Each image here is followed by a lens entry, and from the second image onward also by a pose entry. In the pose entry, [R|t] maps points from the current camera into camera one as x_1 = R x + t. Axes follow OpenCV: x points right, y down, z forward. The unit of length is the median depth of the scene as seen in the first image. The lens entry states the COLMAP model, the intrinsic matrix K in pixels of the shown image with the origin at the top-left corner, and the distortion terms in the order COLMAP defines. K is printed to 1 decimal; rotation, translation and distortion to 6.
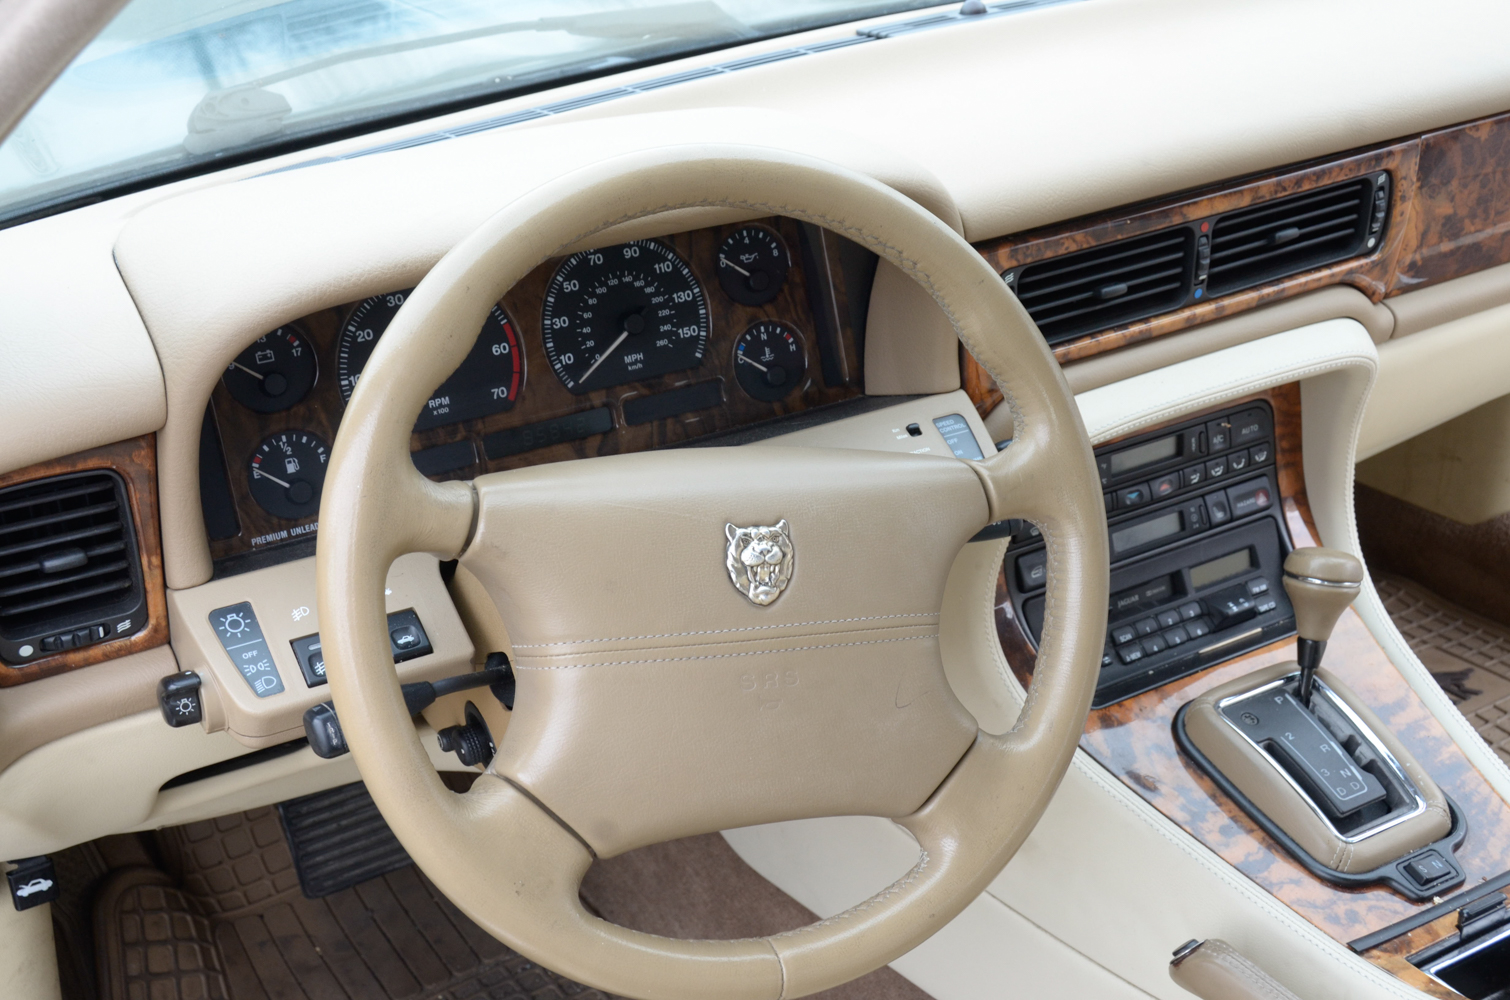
lens RADIAL K [[1820.7, 0, 755.0], [0, 1820.7, 500.0], [0, 0, 1]] dist [0.025271, 0.027774]
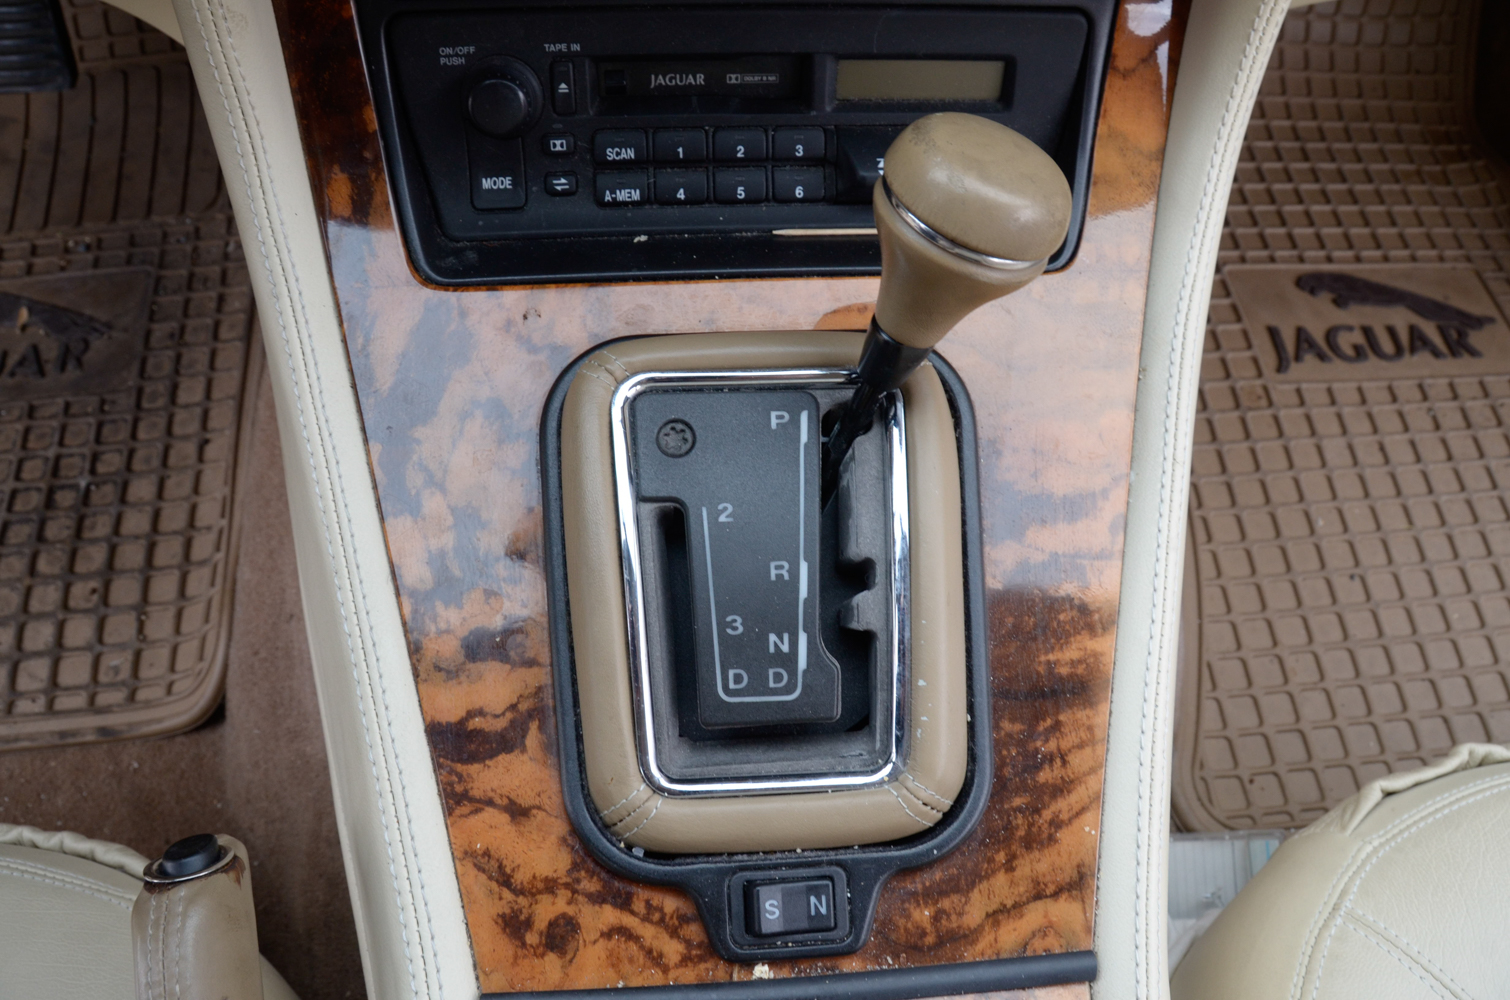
lens RADIAL K [[1137.0, 0, 733.5], [0, 1137.0, 522.4], [0, 0, 1]] dist [-0.185183, 0.124188]
pose [[0.891555, 0.425318, -0.155670, 0.321084], [-0.259952, 0.761998, 0.593114, -0.033397], [0.370883, -0.488327, 0.789926, 0.737187]]
